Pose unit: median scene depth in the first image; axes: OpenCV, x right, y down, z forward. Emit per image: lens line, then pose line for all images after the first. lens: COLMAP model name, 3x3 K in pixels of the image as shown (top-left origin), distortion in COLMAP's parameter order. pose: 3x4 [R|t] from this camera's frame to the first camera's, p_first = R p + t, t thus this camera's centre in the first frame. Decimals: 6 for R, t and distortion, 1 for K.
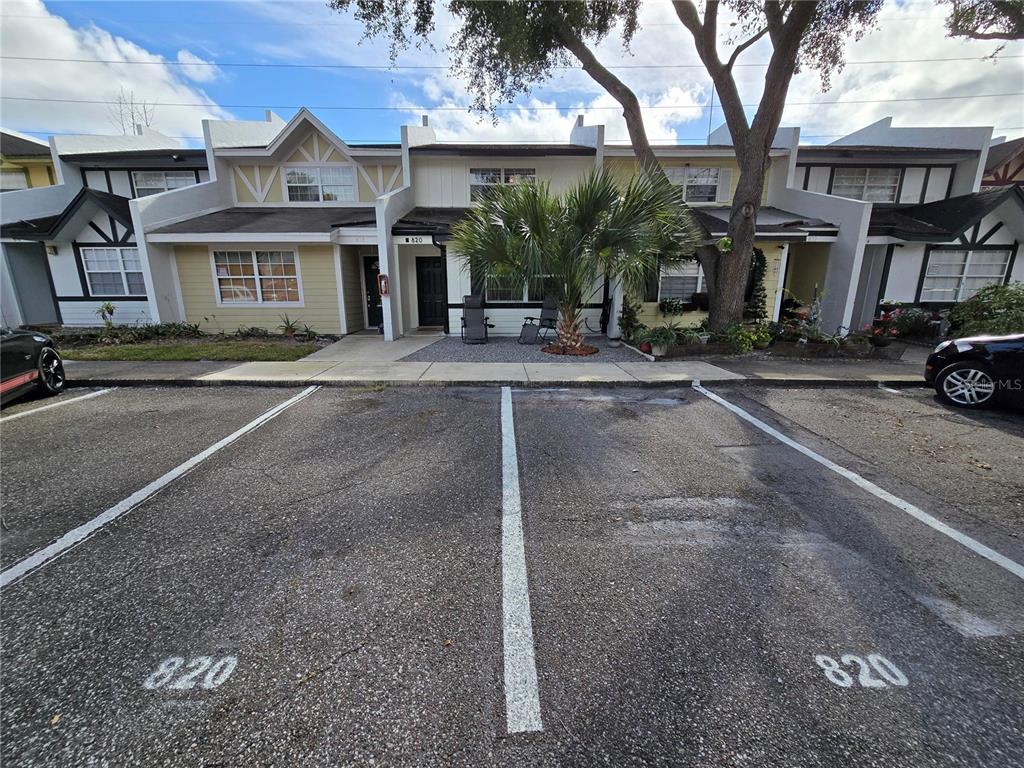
lens RADIAL K [[420.2, 0, 509.5], [0, 420.2, 383.8], [0, 0, 1]] dist [-0.007976, 0.000065]
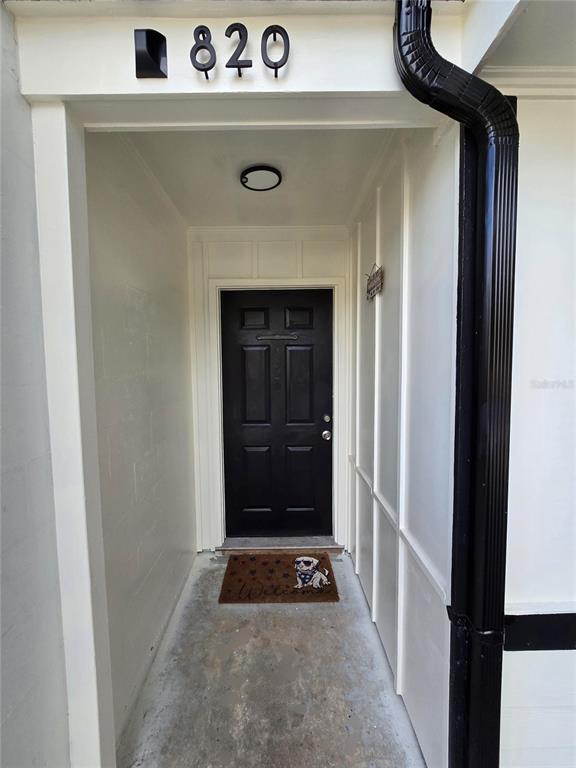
lens RADIAL K [[315.2, 0, 286.9], [0, 315.2, 381.4], [0, 0, 1]] dist [-0.007976, 0.000065]
pose [[0.999940, -0.009384, 0.005609, -0.191674], [0.010189, 0.985906, -0.166992, -0.223527], [-0.003963, 0.167039, 0.985942, 0.854532]]
